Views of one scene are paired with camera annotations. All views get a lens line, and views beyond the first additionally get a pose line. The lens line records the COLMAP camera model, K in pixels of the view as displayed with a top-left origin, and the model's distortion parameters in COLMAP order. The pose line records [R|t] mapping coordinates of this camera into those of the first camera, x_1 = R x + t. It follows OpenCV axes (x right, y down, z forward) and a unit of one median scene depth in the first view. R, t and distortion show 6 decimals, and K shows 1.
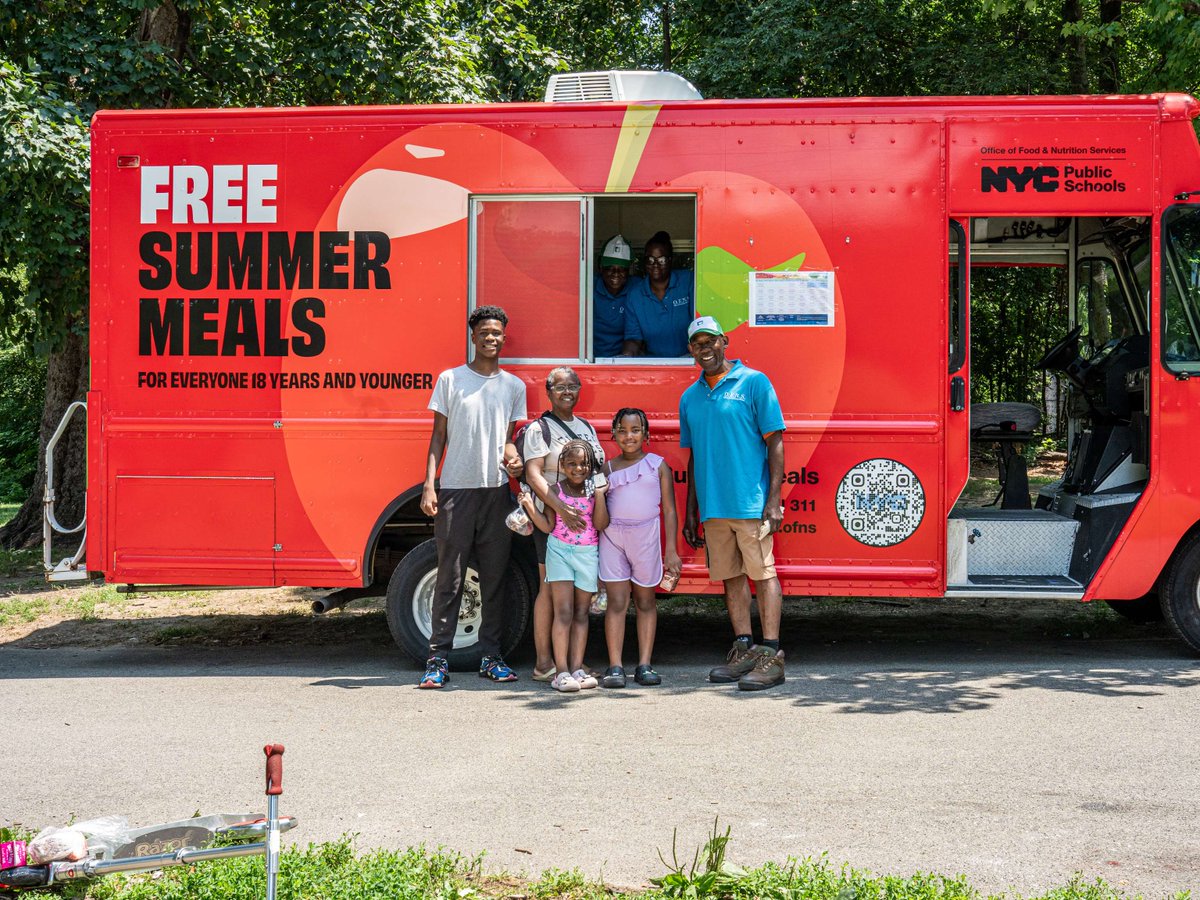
lens RADIAL K [[1879.9, 0, 600.0], [0, 1879.9, 450.0], [0, 0, 1]] dist [-0.040669, -0.057649]
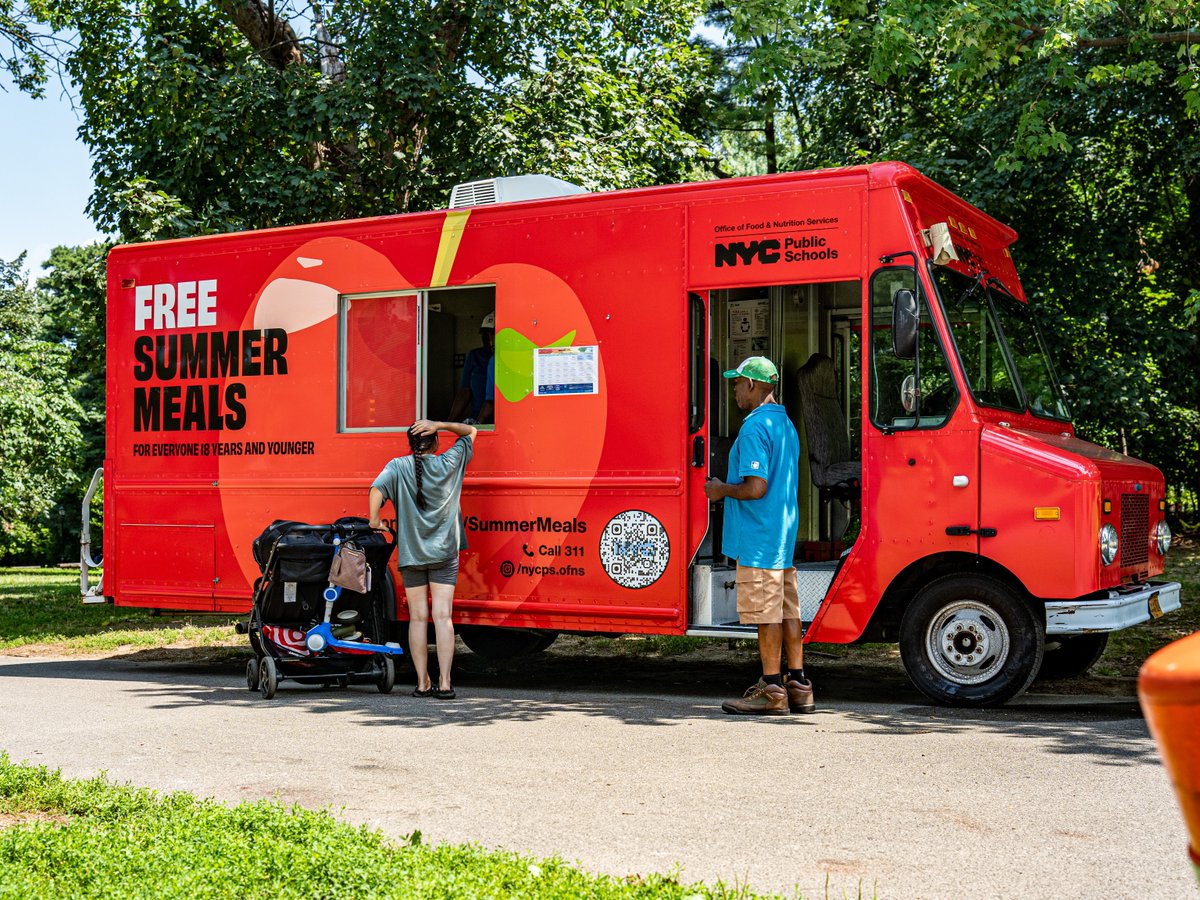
lens RADIAL K [[1879.9, 0, 600.0], [0, 1879.9, 450.0], [0, 0, 1]] dist [-0.040669, -0.057649]
pose [[0.886369, -0.016346, -0.462691, 0.646125], [0.004637, 0.999640, -0.026432, -0.001702], [0.462956, 0.021283, 0.886126, -0.004714]]
